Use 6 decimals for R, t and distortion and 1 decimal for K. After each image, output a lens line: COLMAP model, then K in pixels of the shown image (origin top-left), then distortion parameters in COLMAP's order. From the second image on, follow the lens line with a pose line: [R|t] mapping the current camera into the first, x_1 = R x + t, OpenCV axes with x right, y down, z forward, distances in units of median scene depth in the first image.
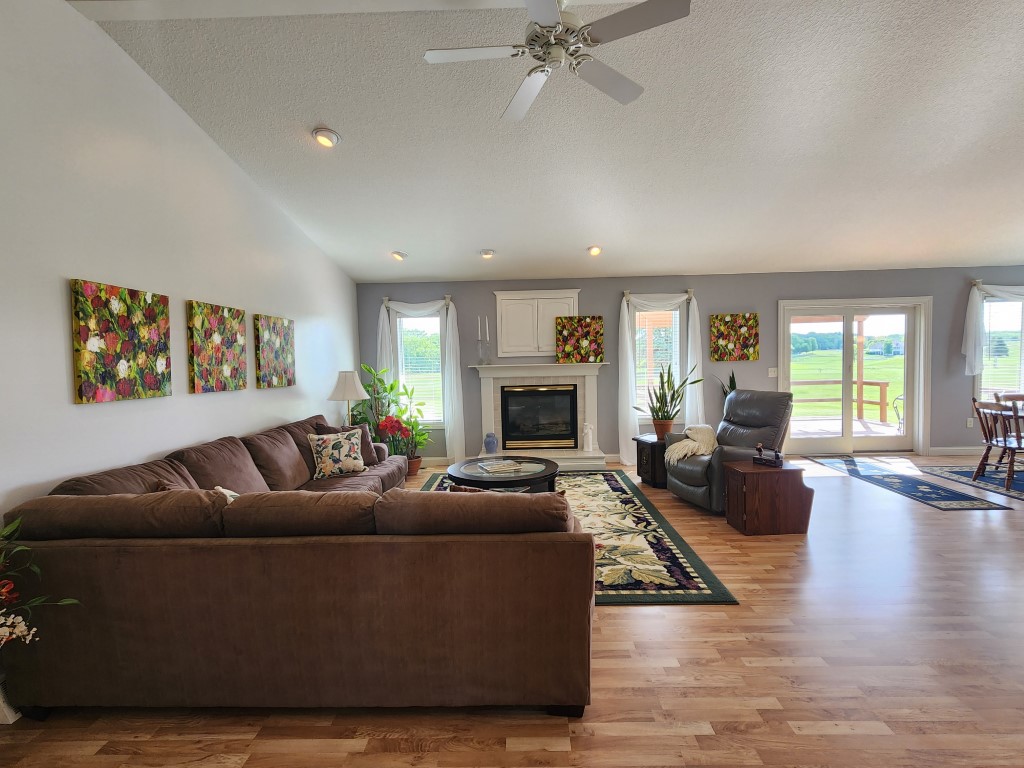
lens RADIAL K [[488.4, 0, 517.8], [0, 488.4, 385.2], [0, 0, 1]] dist [-0.000918, 0.000061]
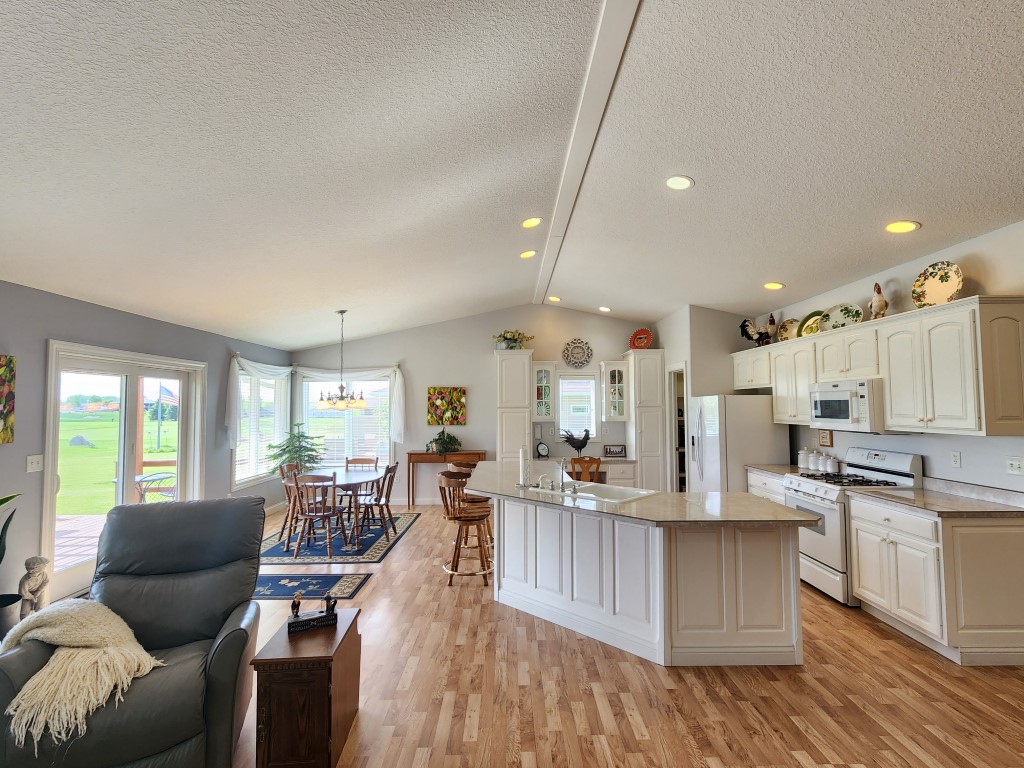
lens RADIAL K [[488.4, 0, 517.8], [0, 488.4, 385.2], [0, 0, 1]] dist [-0.000918, 0.000061]
pose [[-0.049320, 0.070865, 0.996266, -0.067662], [0.063994, 0.995654, -0.067654, -0.044137], [-0.996731, 0.060419, -0.053640, 0.482337]]
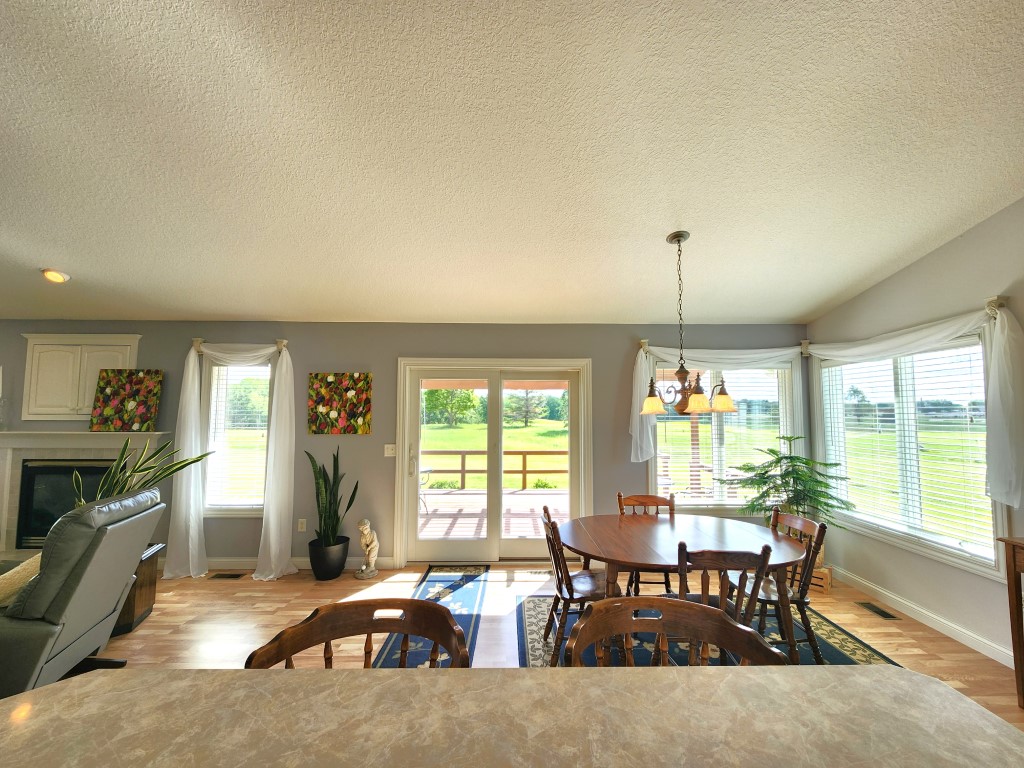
lens RADIAL K [[420.1, 0, 516.9], [0, 420.1, 380.7], [0, 0, 1]] dist [0.000965, -0.000115]
pose [[0.998722, 0.031752, 0.039320, 0.701617], [-0.026236, 0.990687, -0.133611, -0.052685], [-0.043196, 0.132408, 0.990254, 0.333661]]
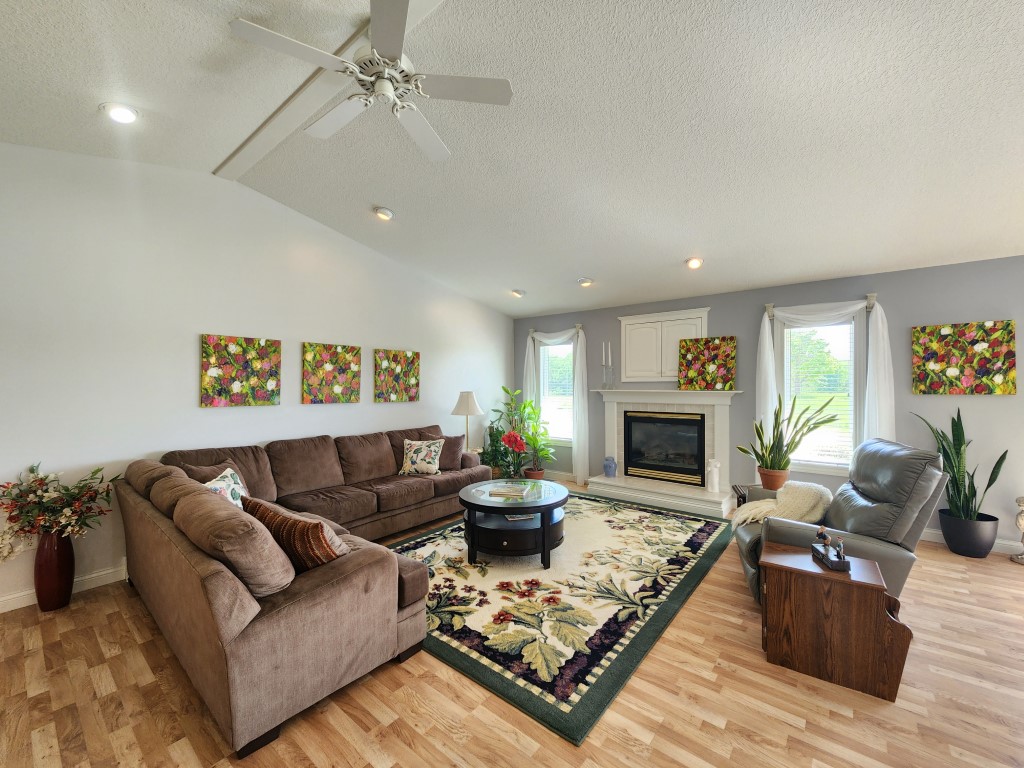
lens RADIAL K [[416.5, 0, 512.0], [0, 416.5, 384.0], [0, 0, 1]] dist [0.007552, -0.005419]
pose [[0.790025, 0.022345, -0.612668, 0.314165], [-0.047594, 0.998555, -0.024952, -0.021583], [0.611225, 0.048872, 0.789947, 0.190905]]
